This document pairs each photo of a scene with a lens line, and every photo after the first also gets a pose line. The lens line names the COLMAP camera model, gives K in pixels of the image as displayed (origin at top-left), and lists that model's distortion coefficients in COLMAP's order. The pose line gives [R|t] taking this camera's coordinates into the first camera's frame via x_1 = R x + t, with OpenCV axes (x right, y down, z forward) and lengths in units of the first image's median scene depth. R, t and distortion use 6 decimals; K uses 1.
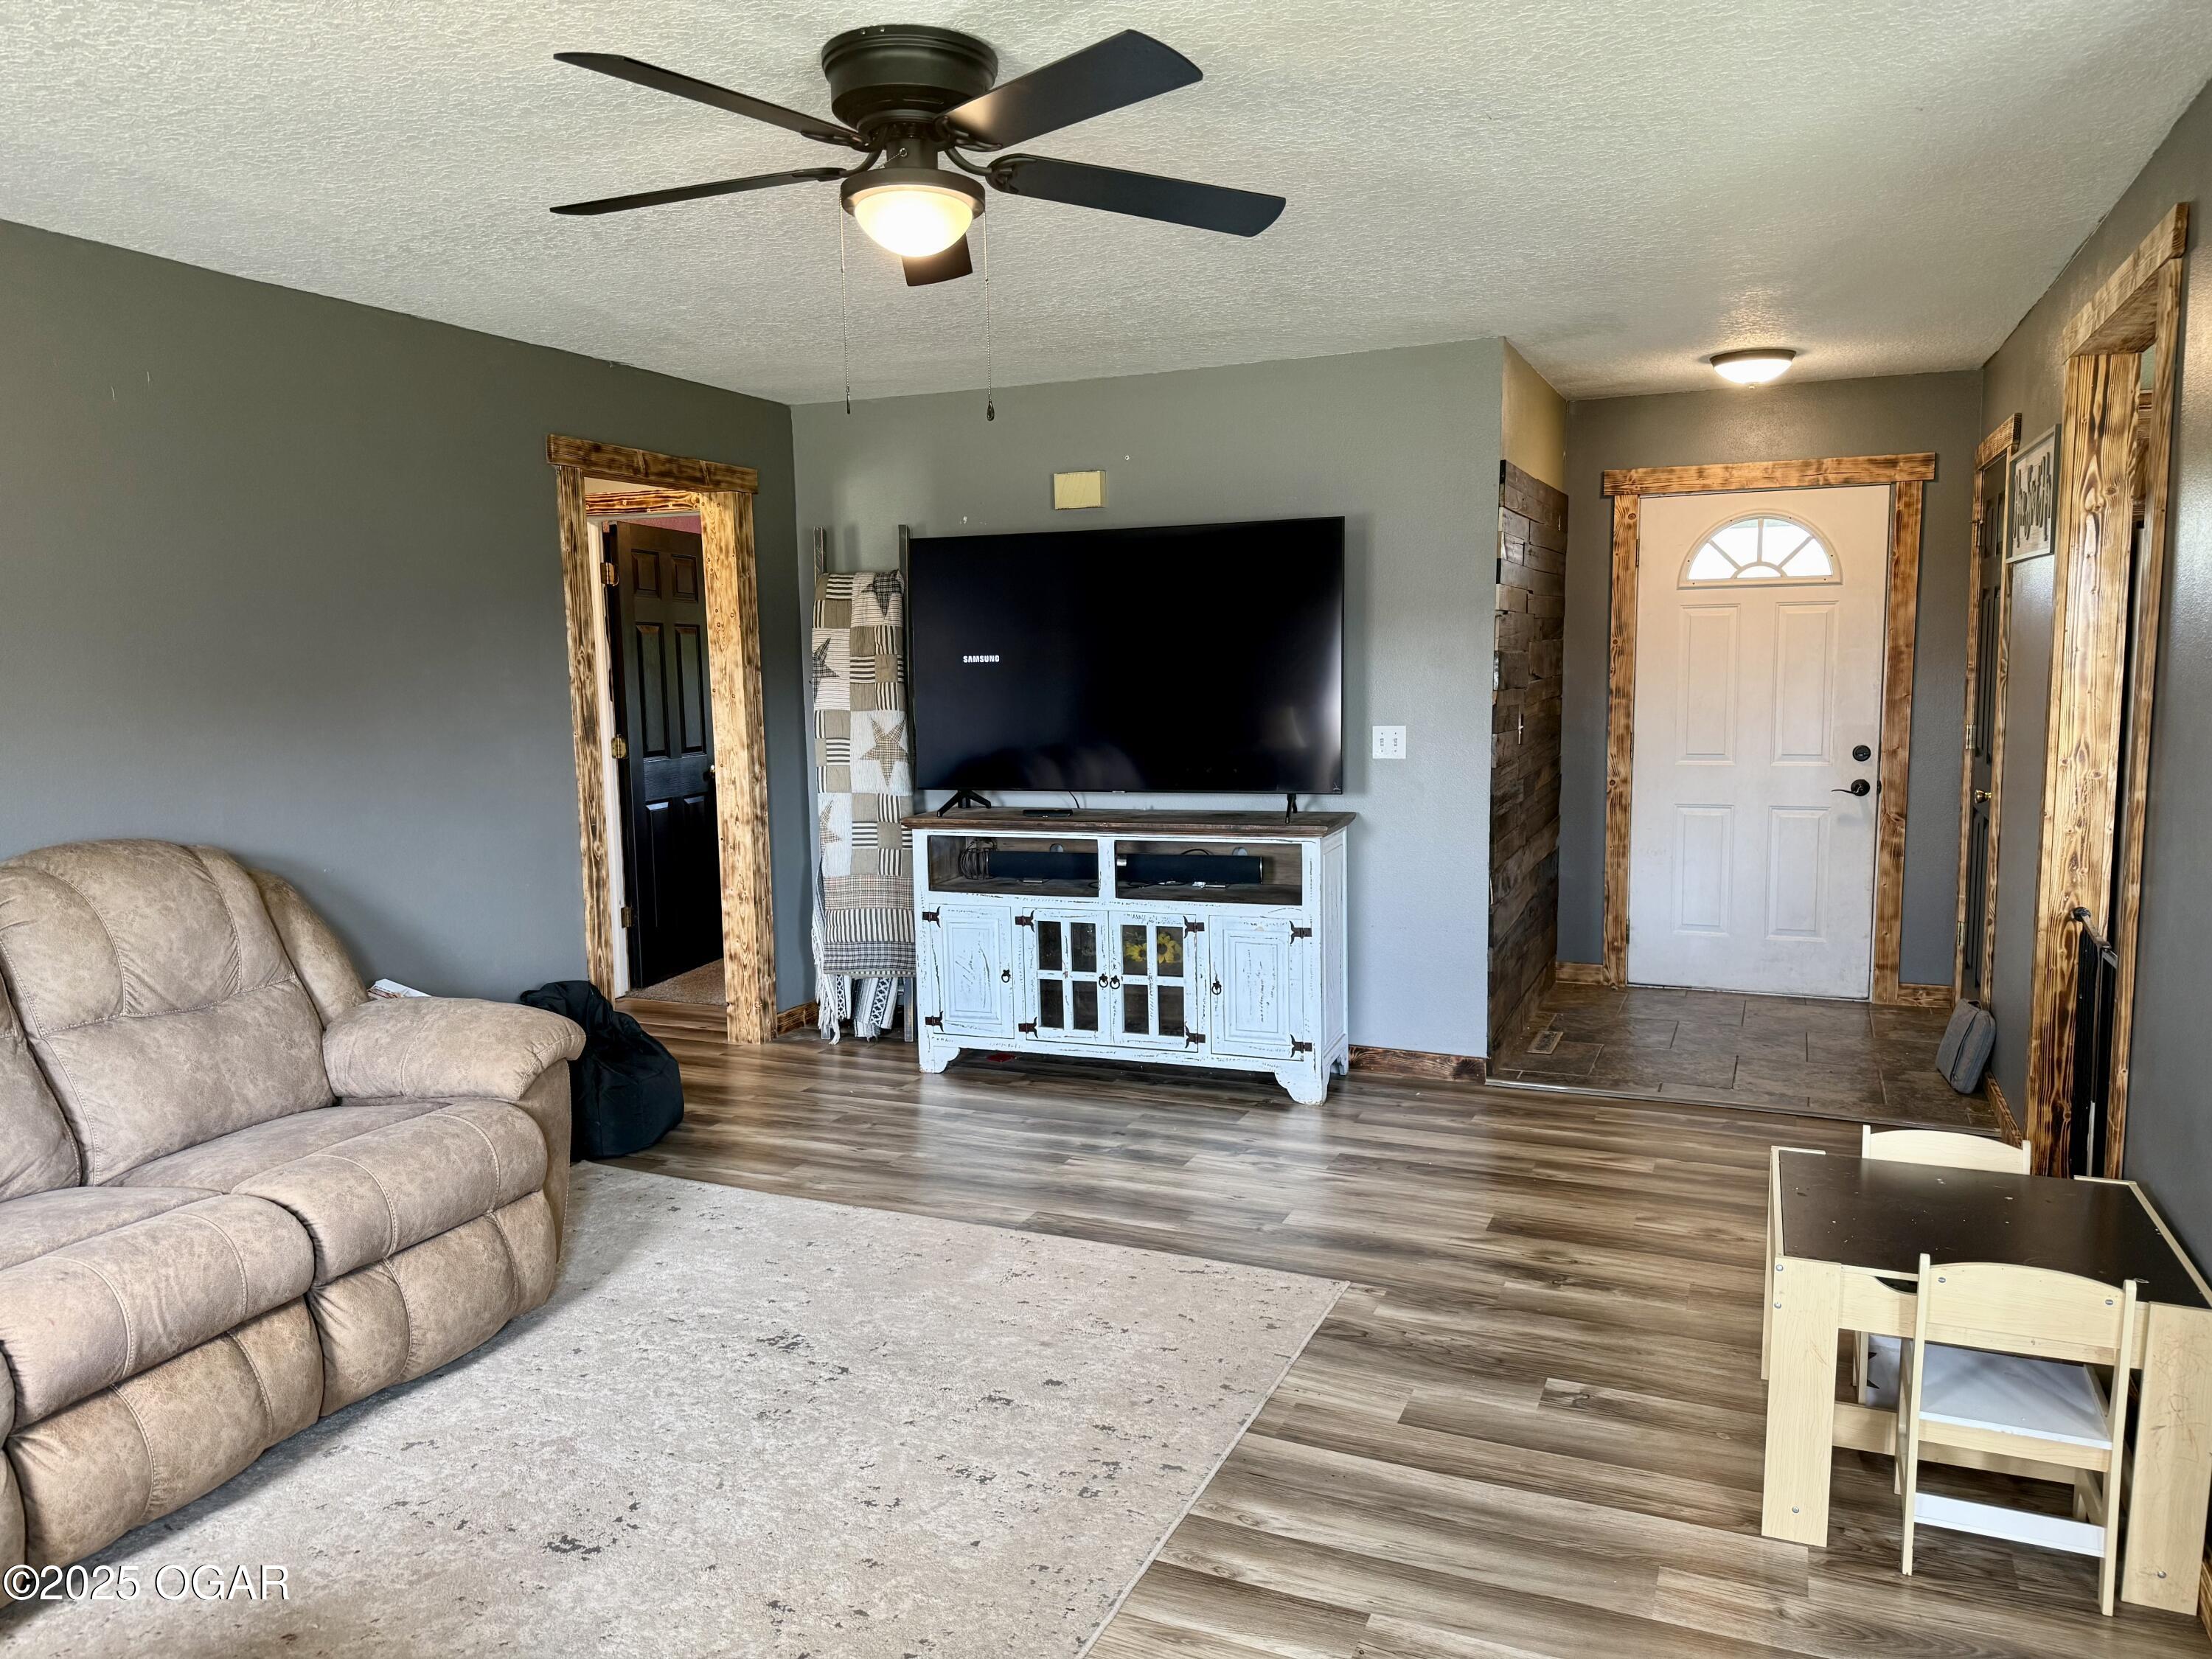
lens RADIAL K [[1539.4, 0, 1103.3], [0, 1539.4, 847.4], [0, 0, 1]] dist [0.150685, -0.253857]
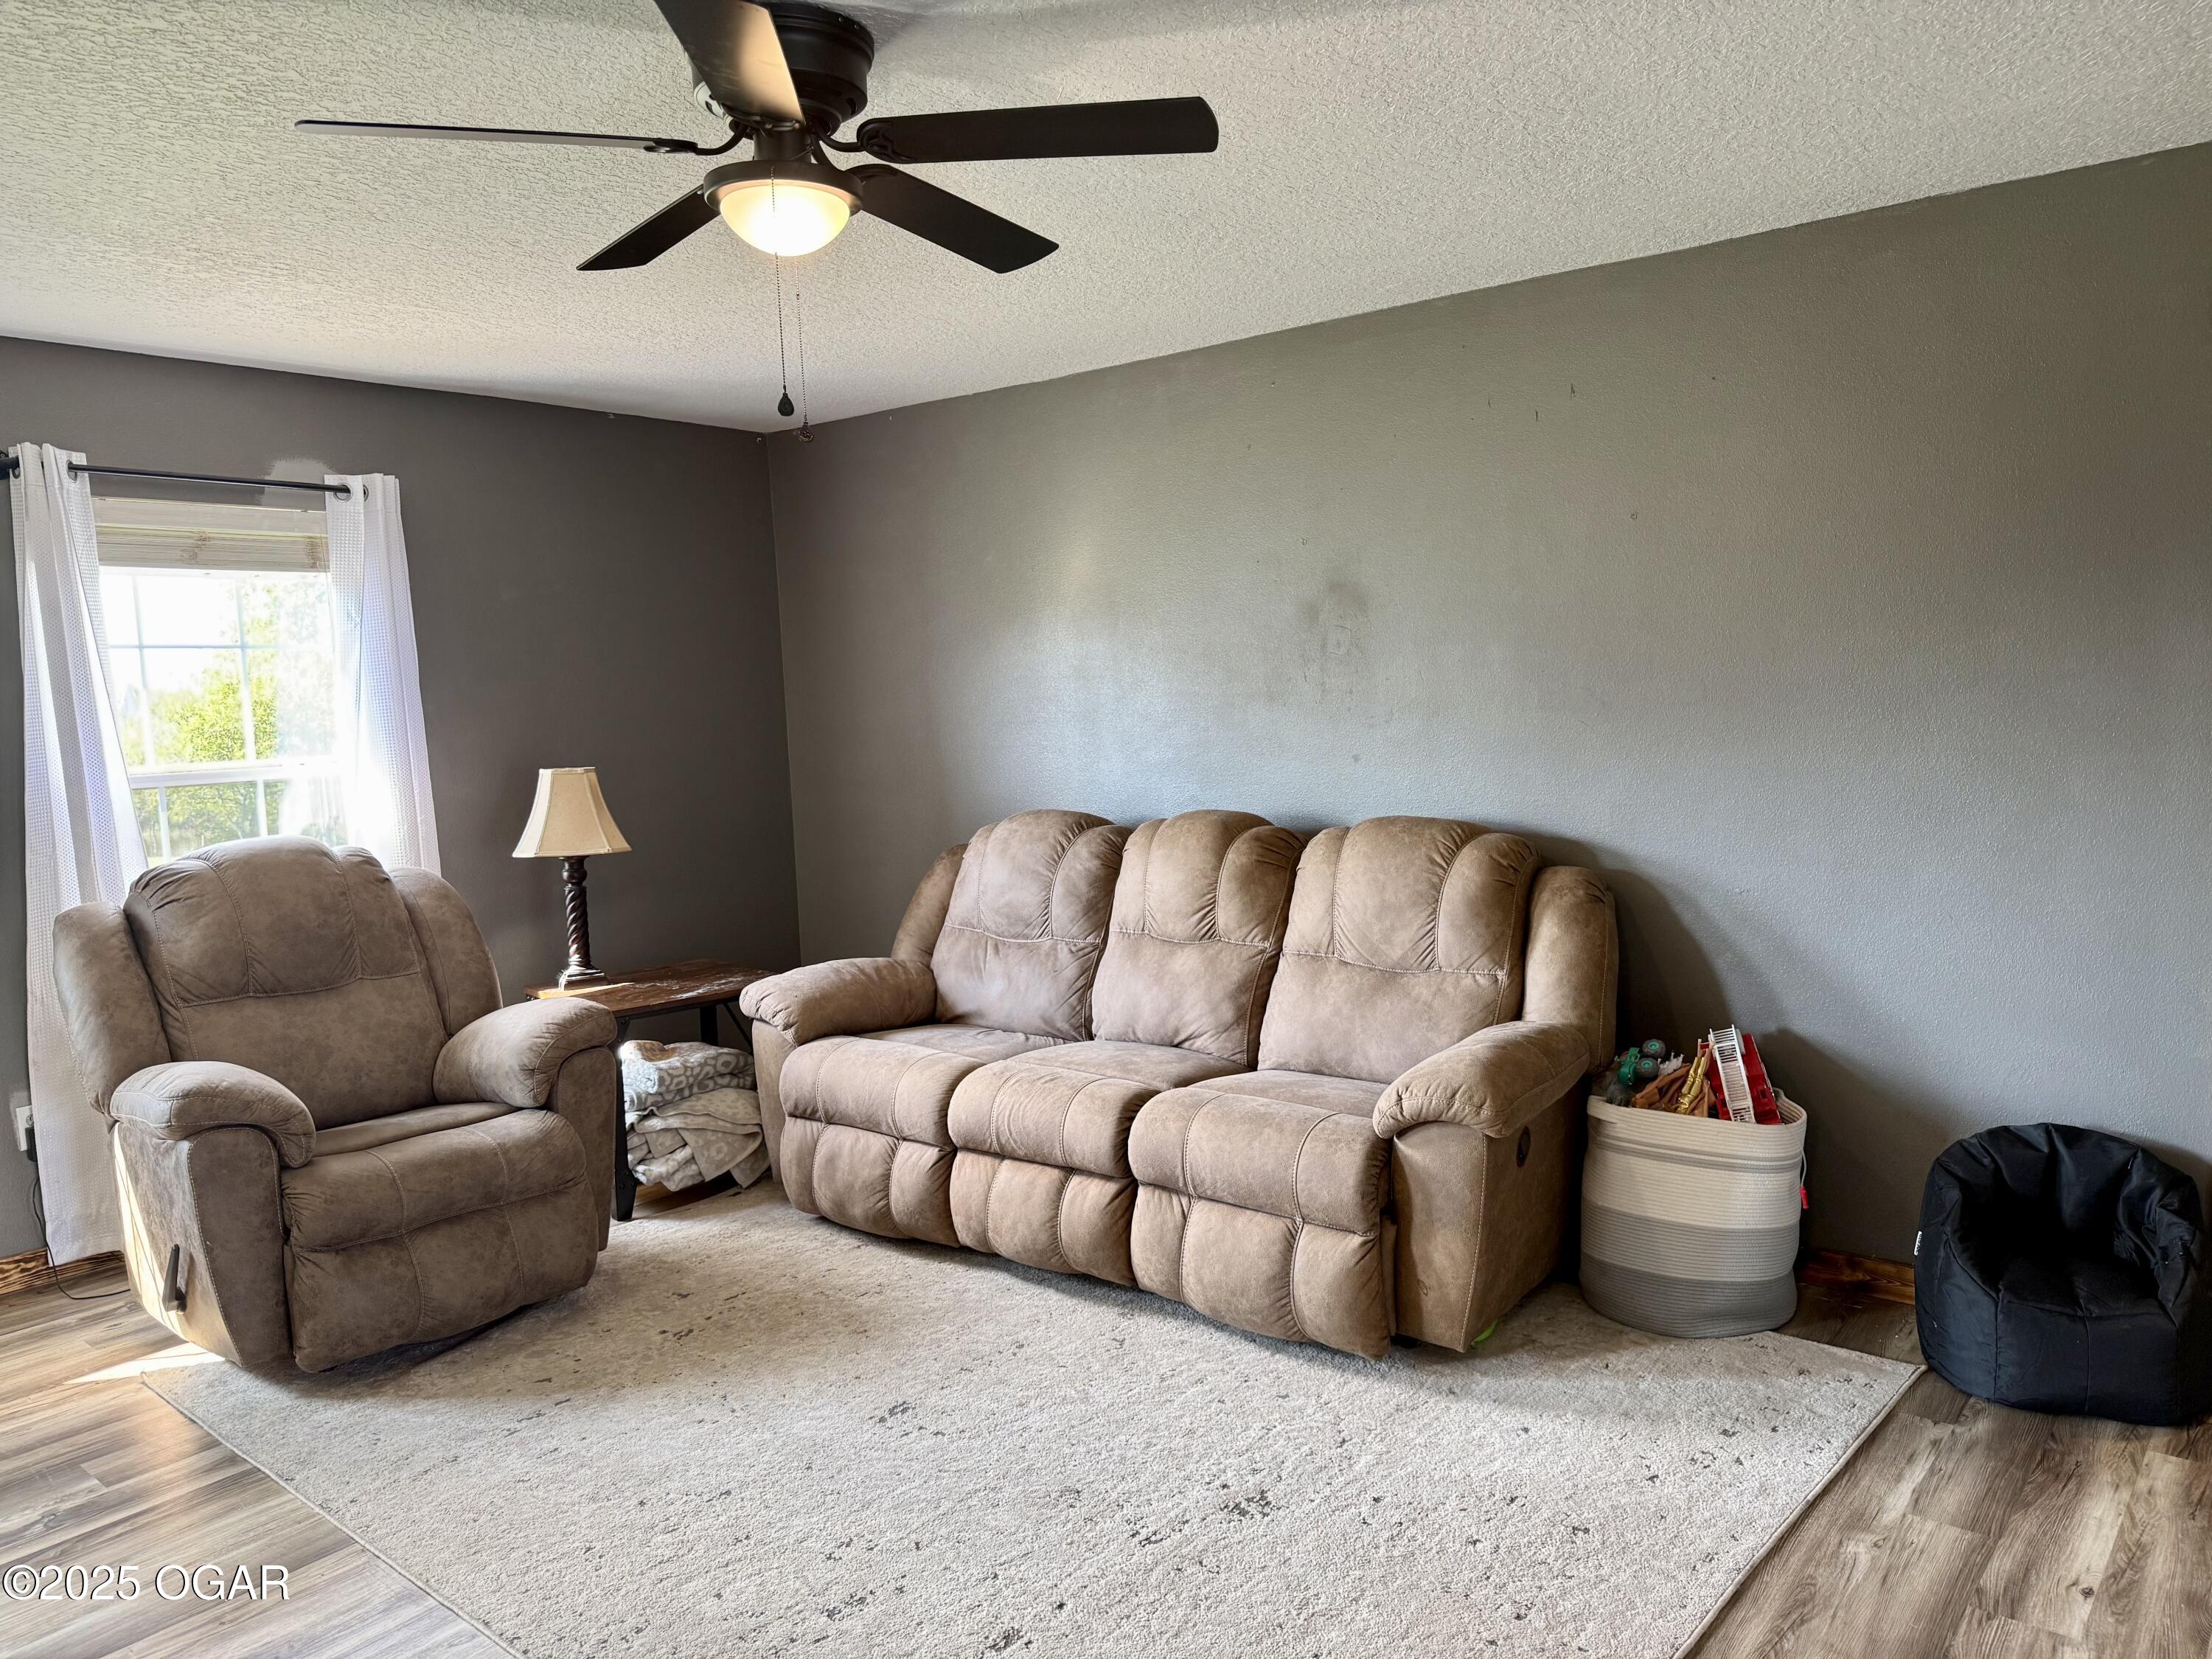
lens RADIAL K [[1539.4, 0, 1103.3], [0, 1539.4, 847.4], [0, 0, 1]] dist [0.150685, -0.253857]
pose [[-0.280277, 0.123458, -0.951947, 0.556812], [-0.081020, 0.985114, 0.151614, -0.143007], [0.956494, 0.119621, -0.266102, 1.102378]]
